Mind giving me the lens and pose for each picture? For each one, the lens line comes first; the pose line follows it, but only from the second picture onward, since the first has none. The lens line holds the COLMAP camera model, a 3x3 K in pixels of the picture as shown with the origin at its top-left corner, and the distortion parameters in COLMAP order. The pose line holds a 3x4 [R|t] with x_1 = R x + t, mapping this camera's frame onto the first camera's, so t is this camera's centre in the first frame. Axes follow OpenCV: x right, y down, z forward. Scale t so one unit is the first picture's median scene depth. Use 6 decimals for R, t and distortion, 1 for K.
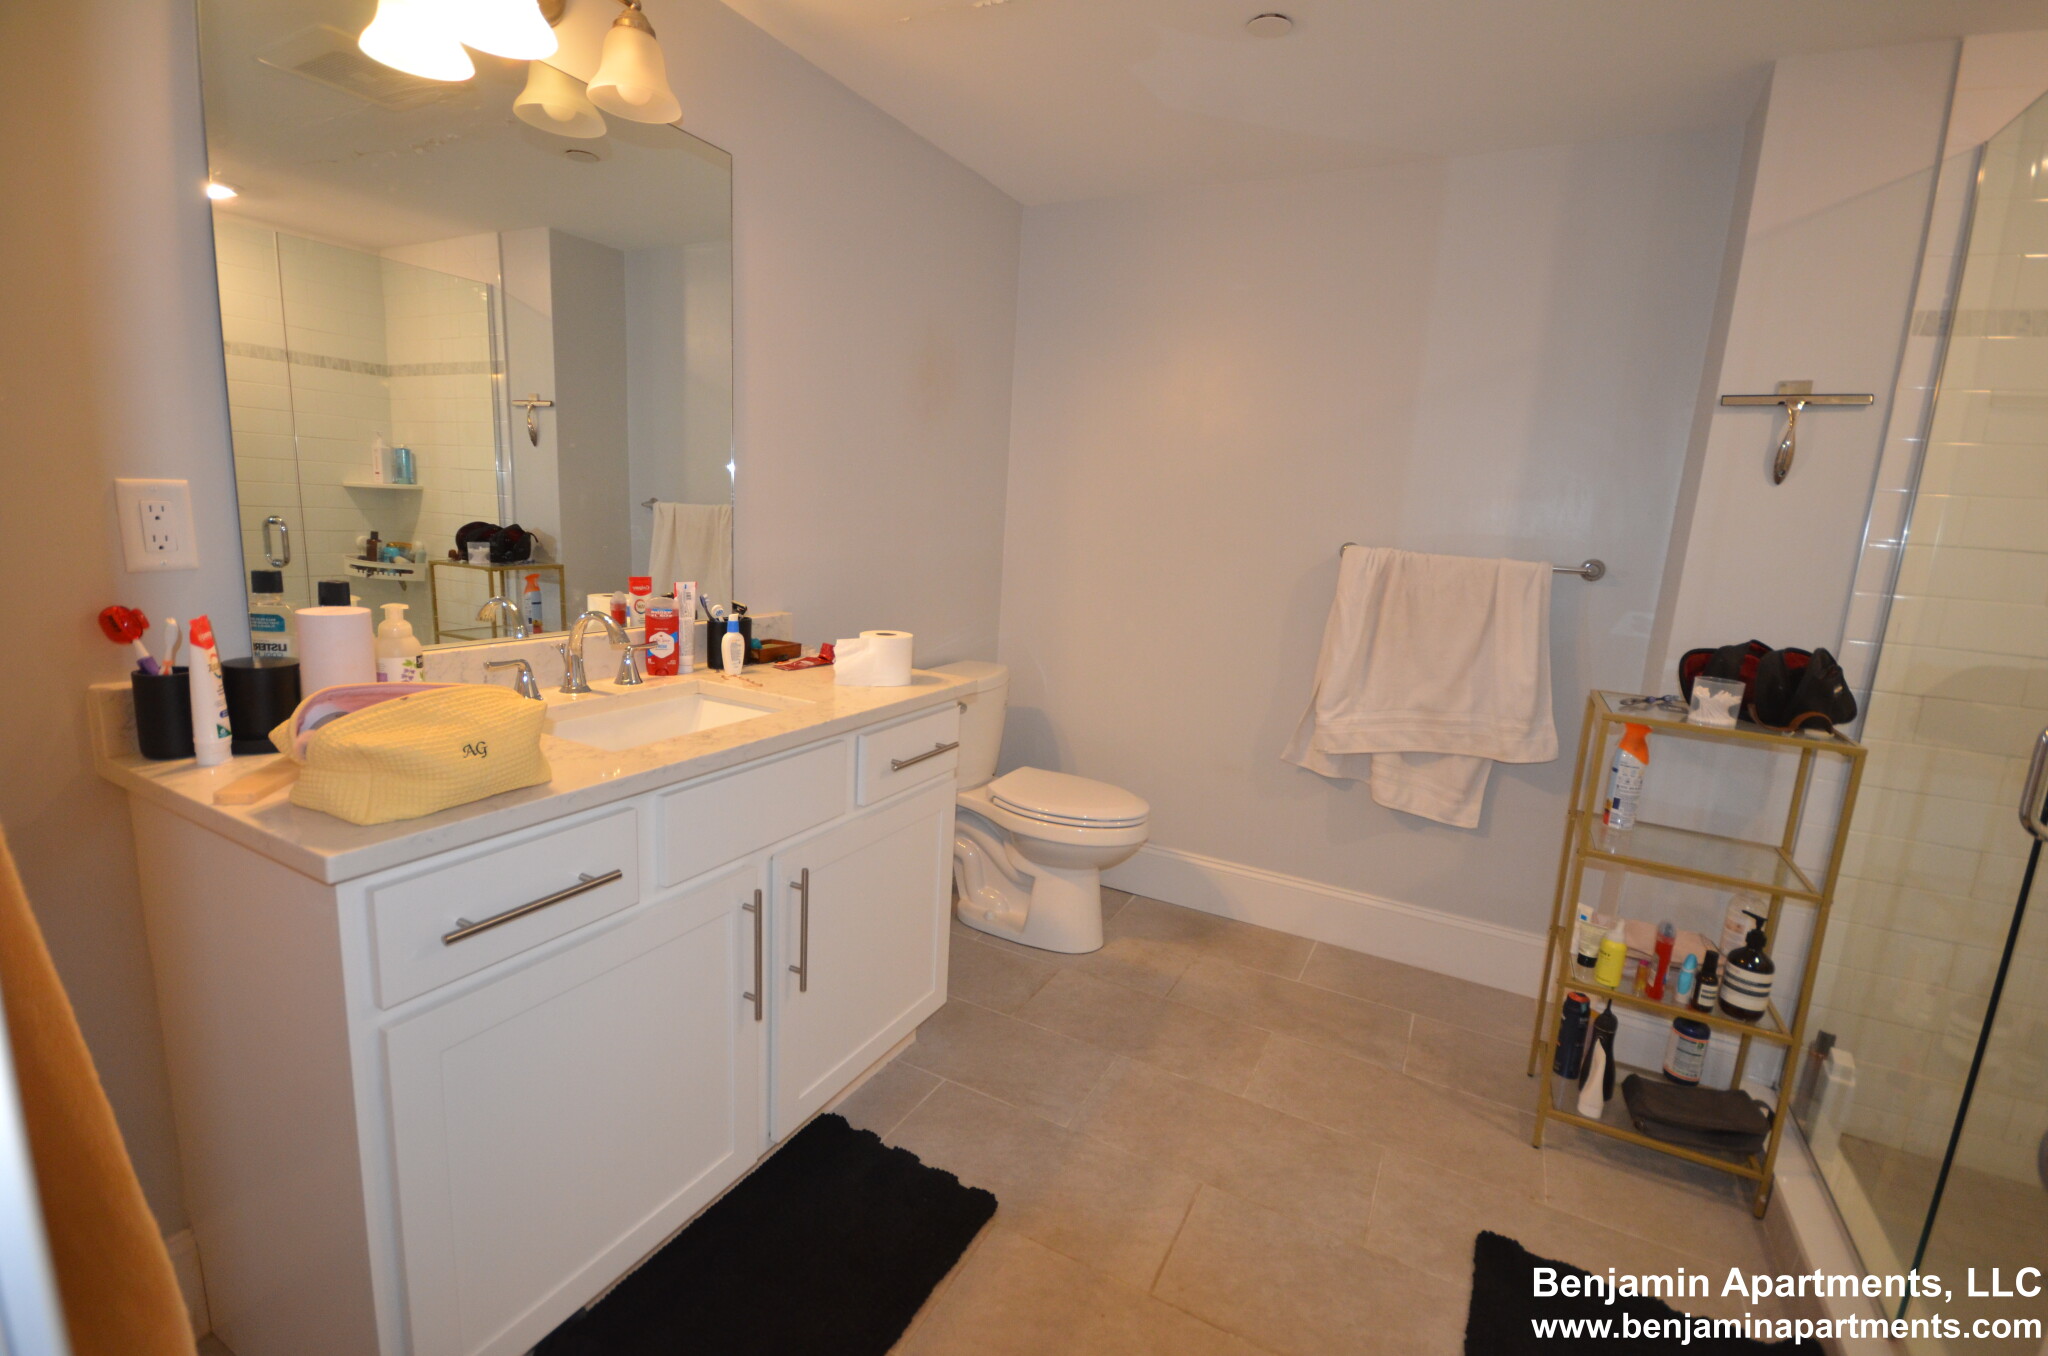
lens RADIAL K [[893.7, 0, 1029.1], [0, 893.7, 668.3], [0, 0, 1]] dist [0.015355, -0.015756]
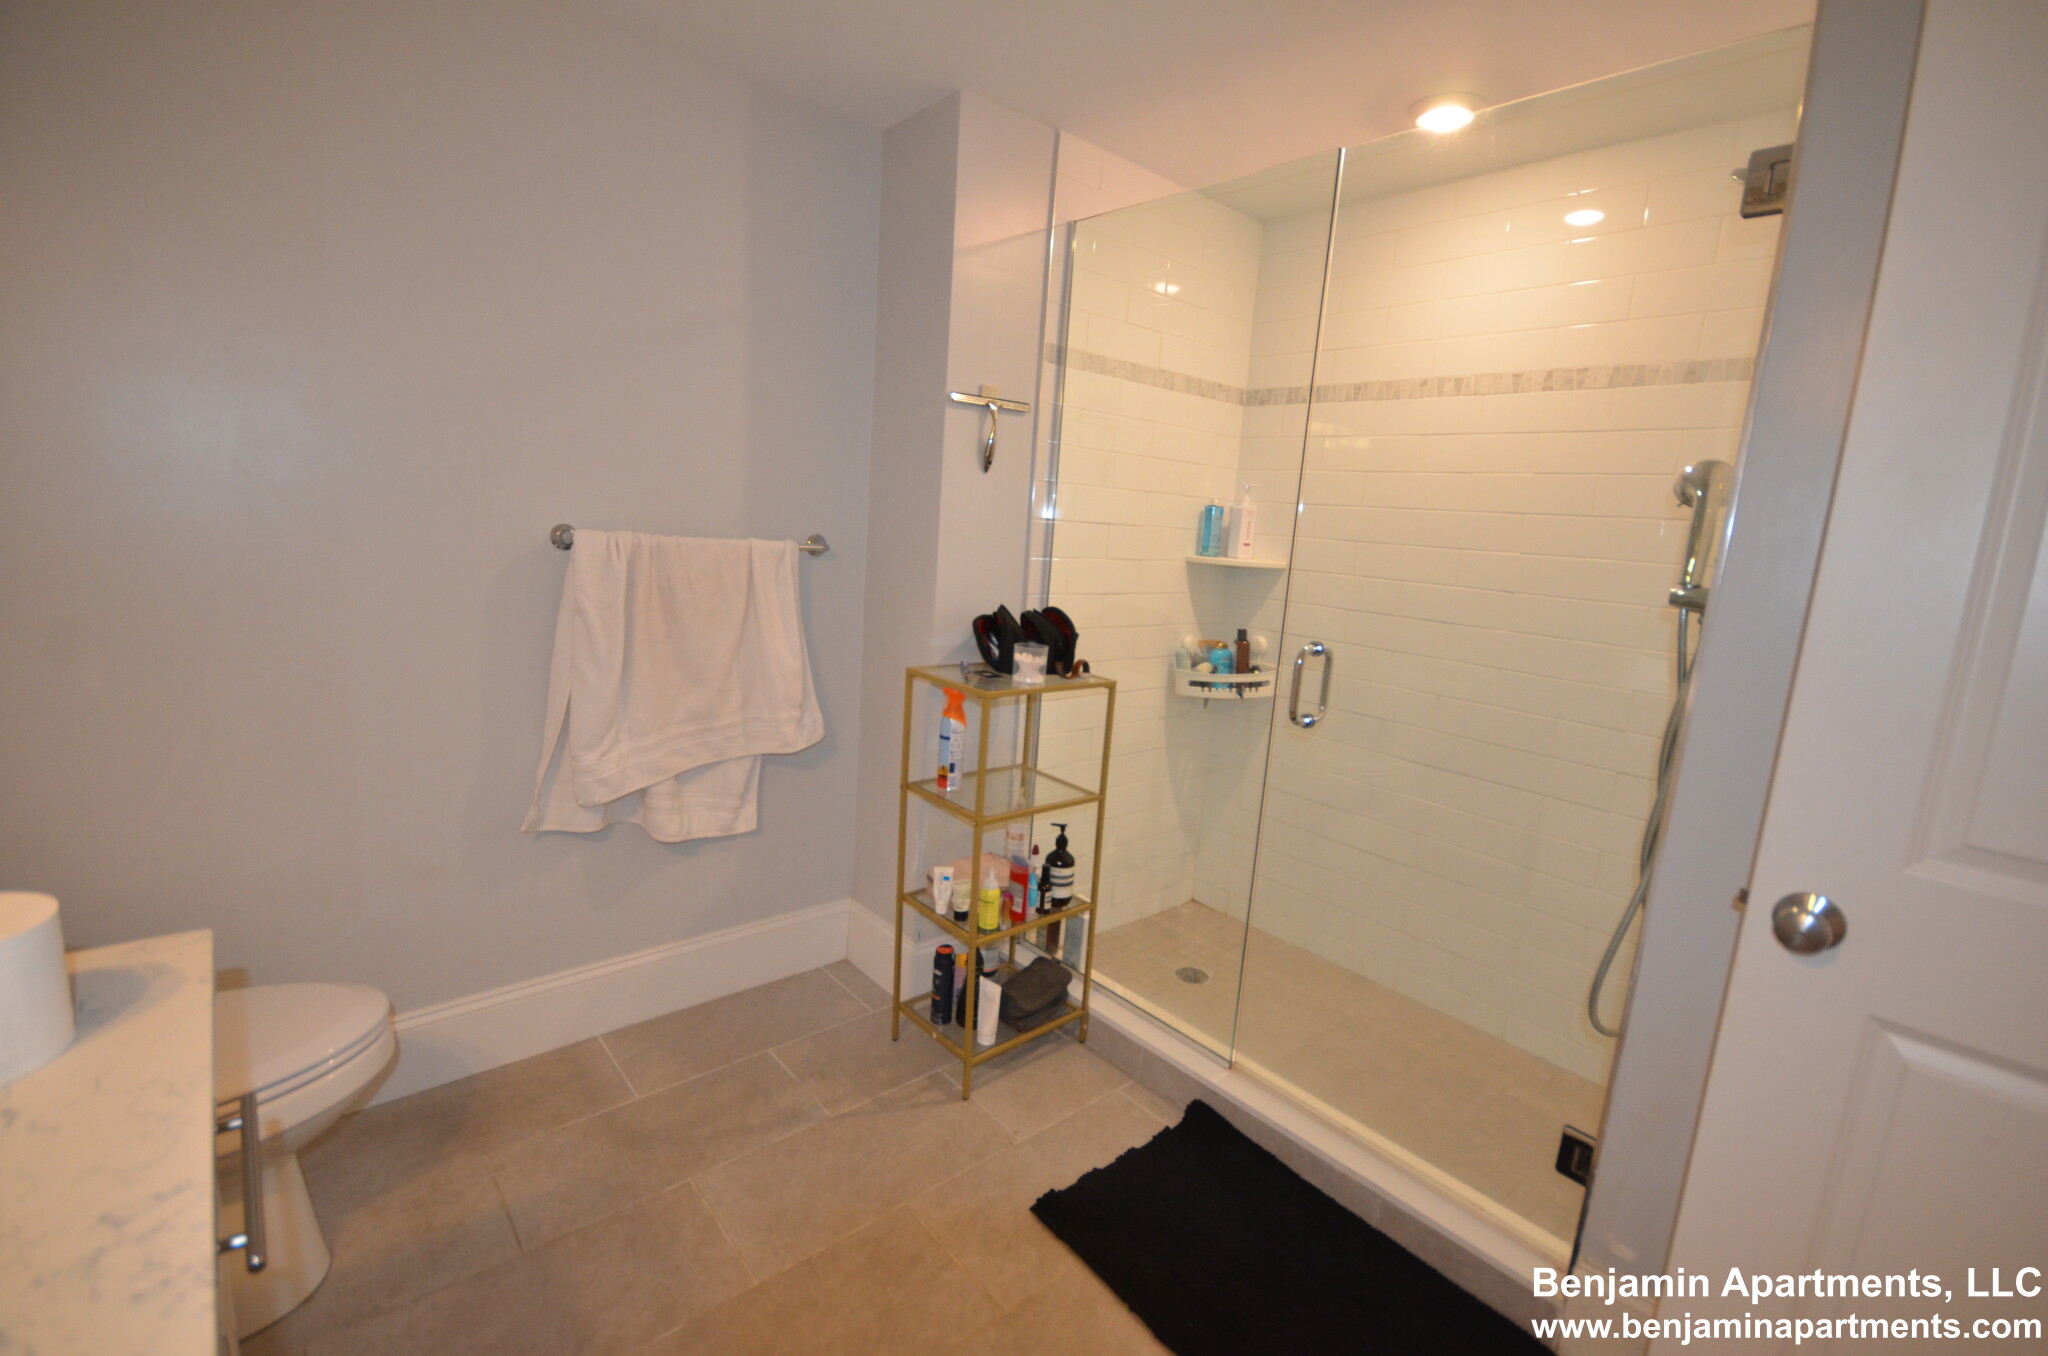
lens RADIAL K [[889.4, 0, 1018.9], [0, 889.4, 670.2], [0, 0, 1]] dist [-0.013809, 0.000156]
pose [[0.359673, -0.193249, 0.912847, -0.219316], [0.119485, 0.979802, 0.160345, -0.101676], [-0.925396, 0.051399, 0.375499, 0.408426]]
